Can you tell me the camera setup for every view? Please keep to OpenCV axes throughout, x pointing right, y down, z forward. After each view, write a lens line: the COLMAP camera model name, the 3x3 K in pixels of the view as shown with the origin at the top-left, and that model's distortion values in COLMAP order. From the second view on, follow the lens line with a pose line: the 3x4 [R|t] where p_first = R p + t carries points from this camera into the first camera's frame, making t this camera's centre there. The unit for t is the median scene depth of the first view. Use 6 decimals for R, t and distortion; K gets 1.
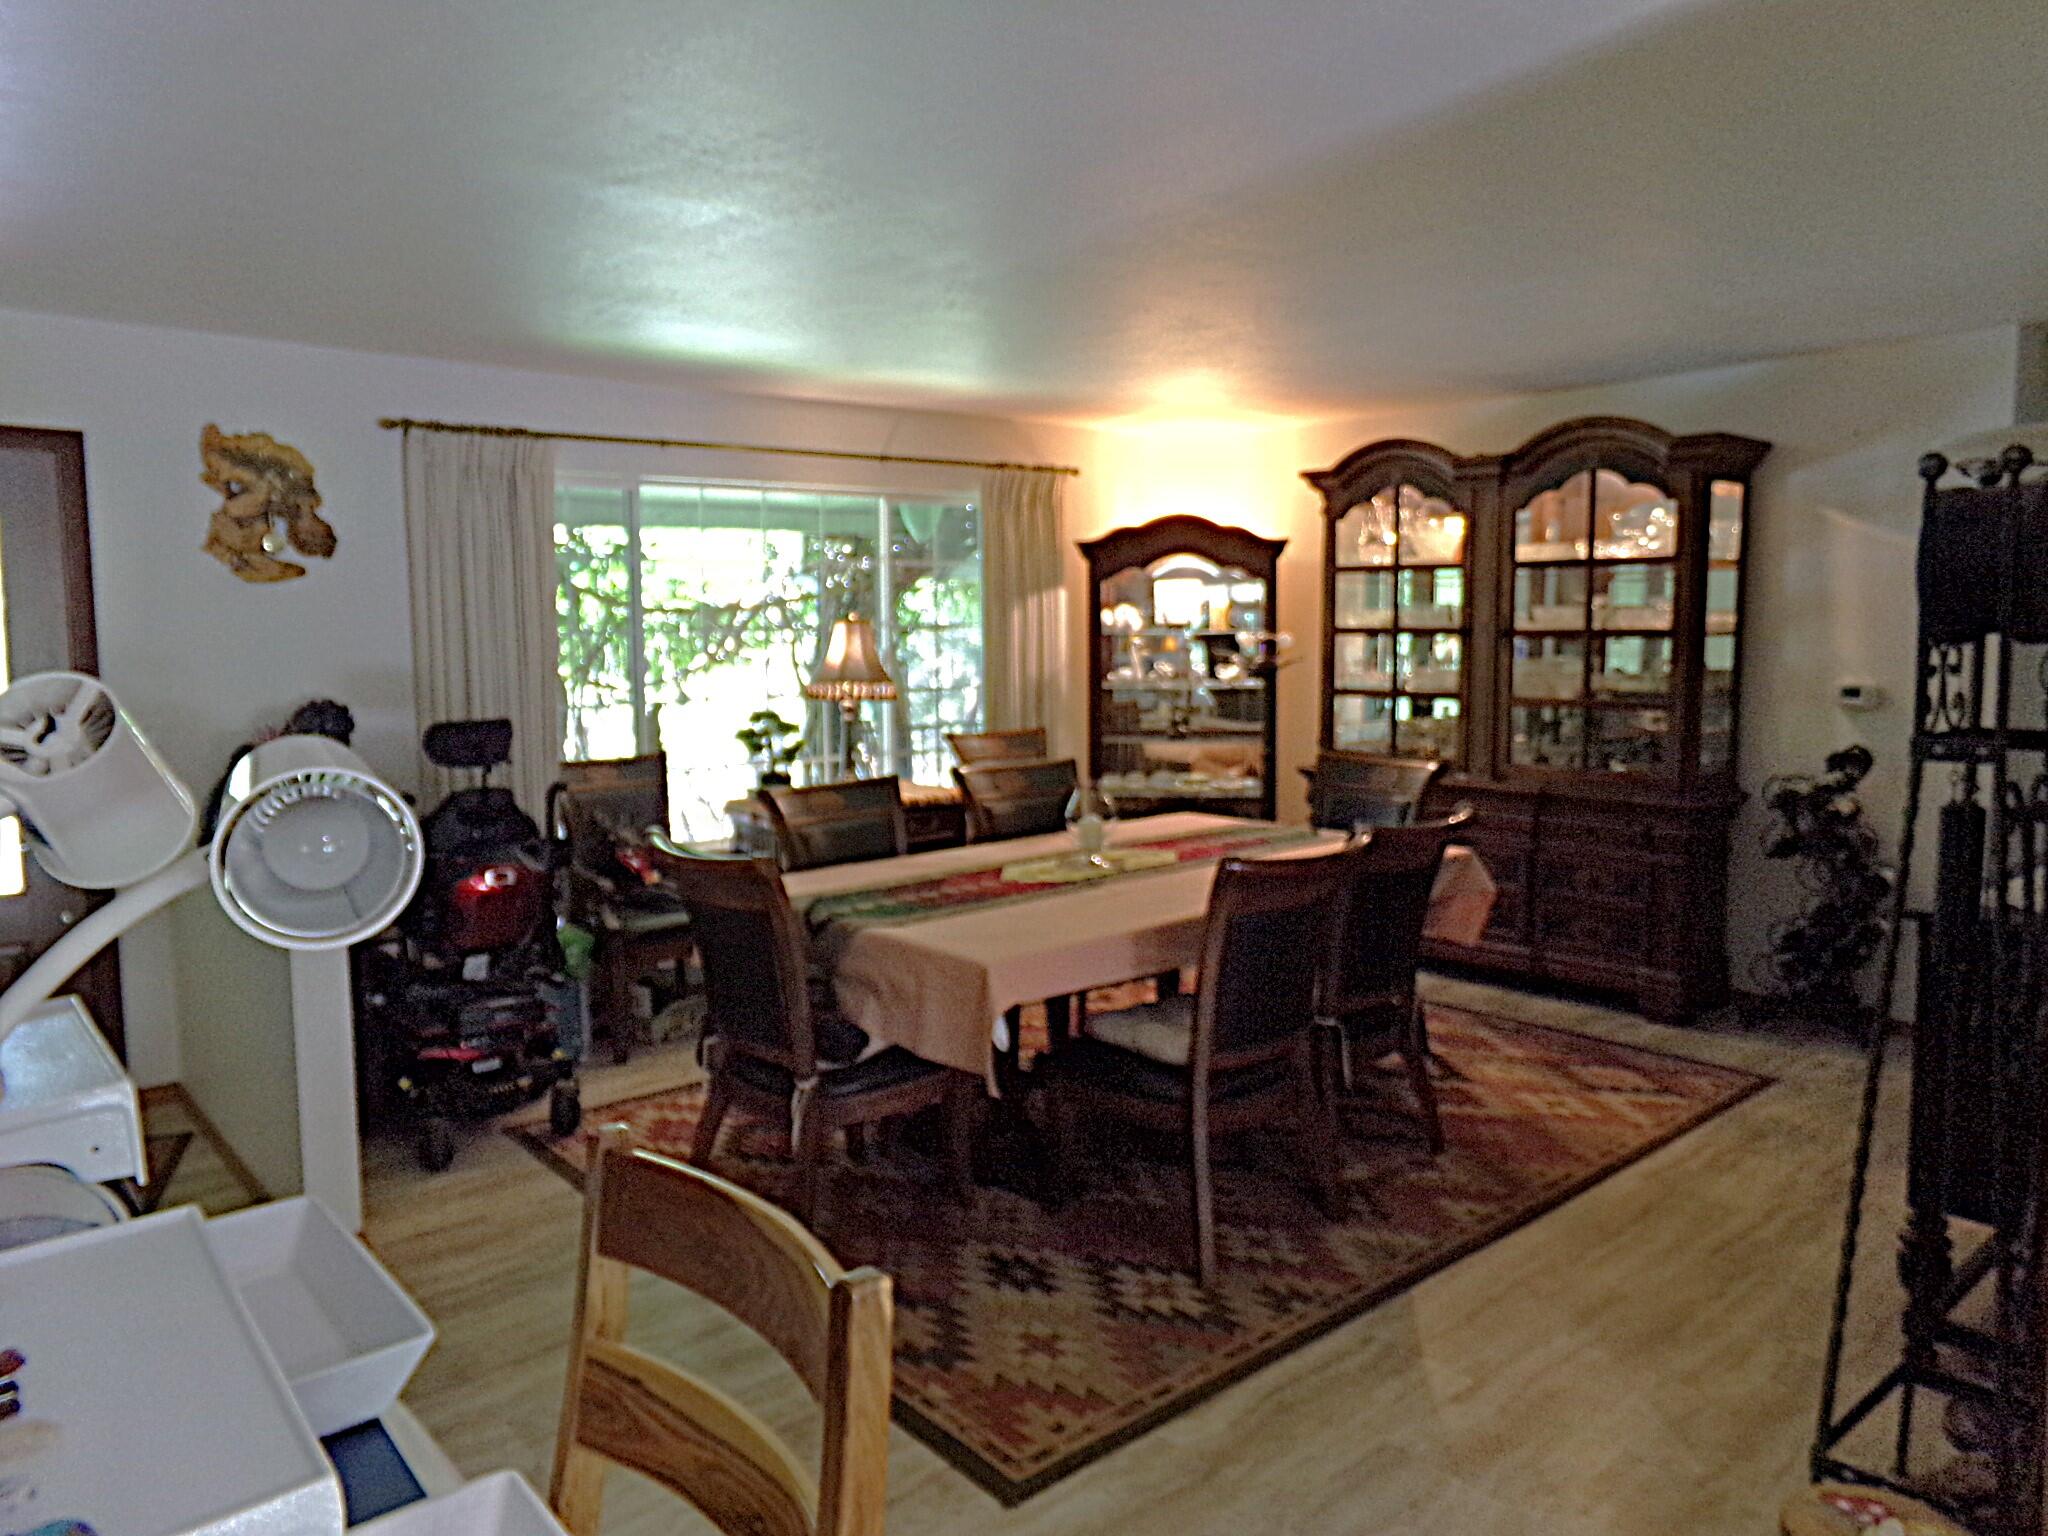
lens RADIAL K [[1406.7, 0, 1019.0], [0, 1406.7, 761.9], [0, 0, 1]] dist [-0.069791, 0.103872]
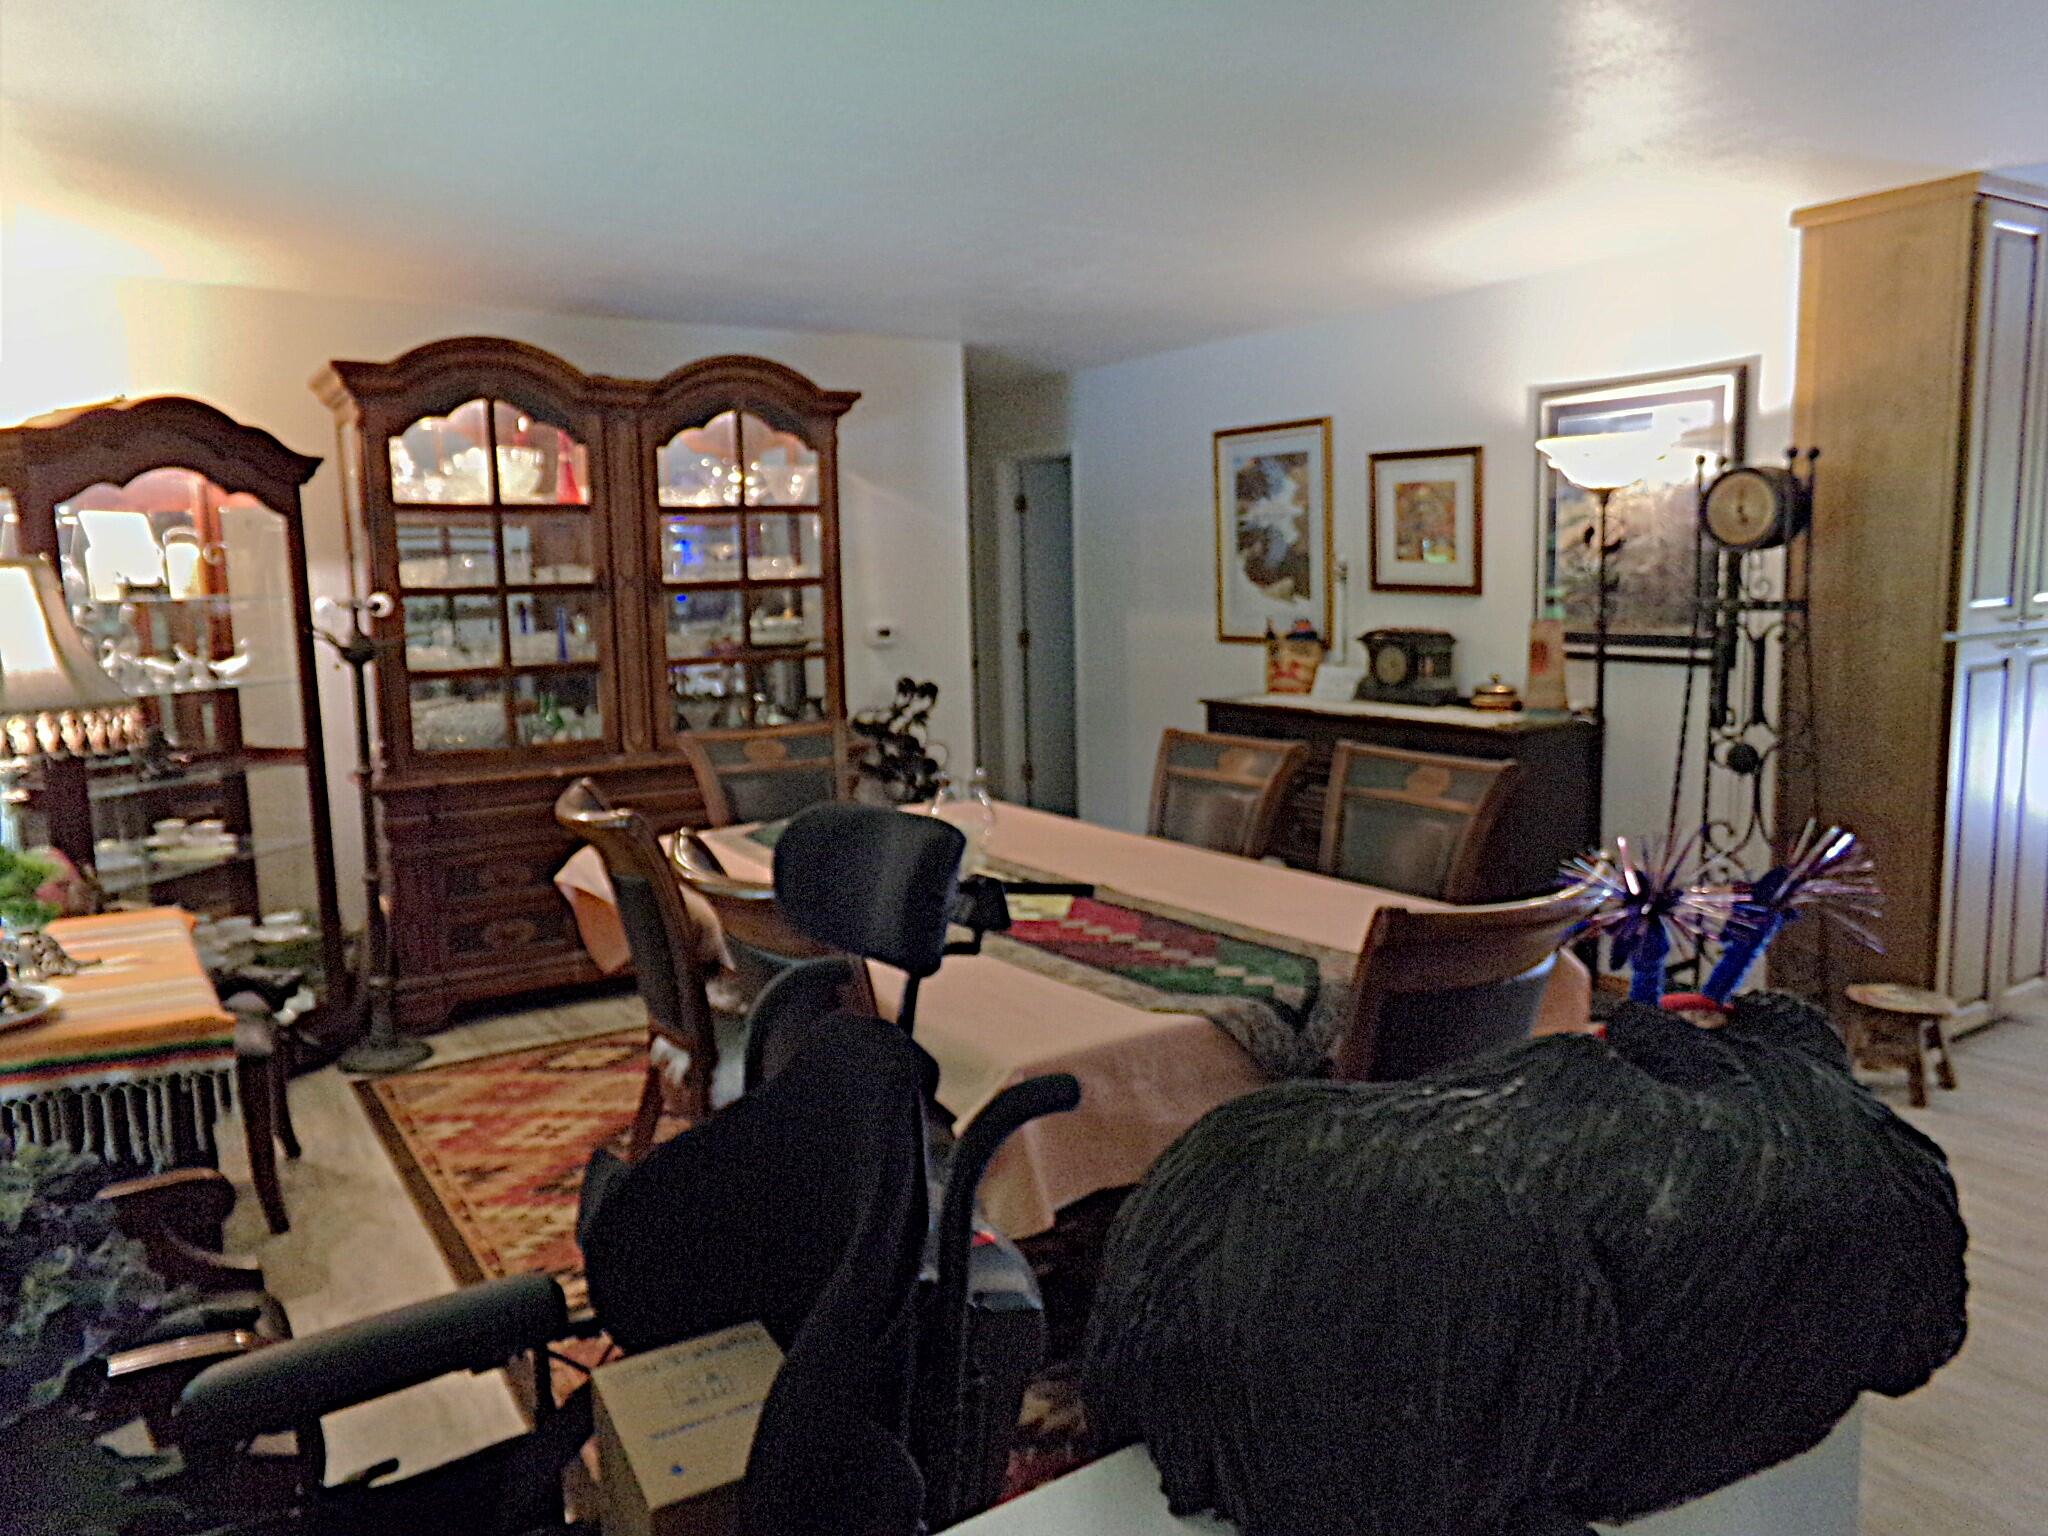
lens RADIAL K [[1406.7, 0, 1019.0], [0, 1406.7, 761.9], [0, 0, 1]] dist [-0.069791, 0.103872]
pose [[0.190021, -0.125736, 0.973695, -0.486560], [0.107882, 0.988434, 0.106585, -0.051883], [-0.975835, 0.084791, 0.201388, 0.610619]]
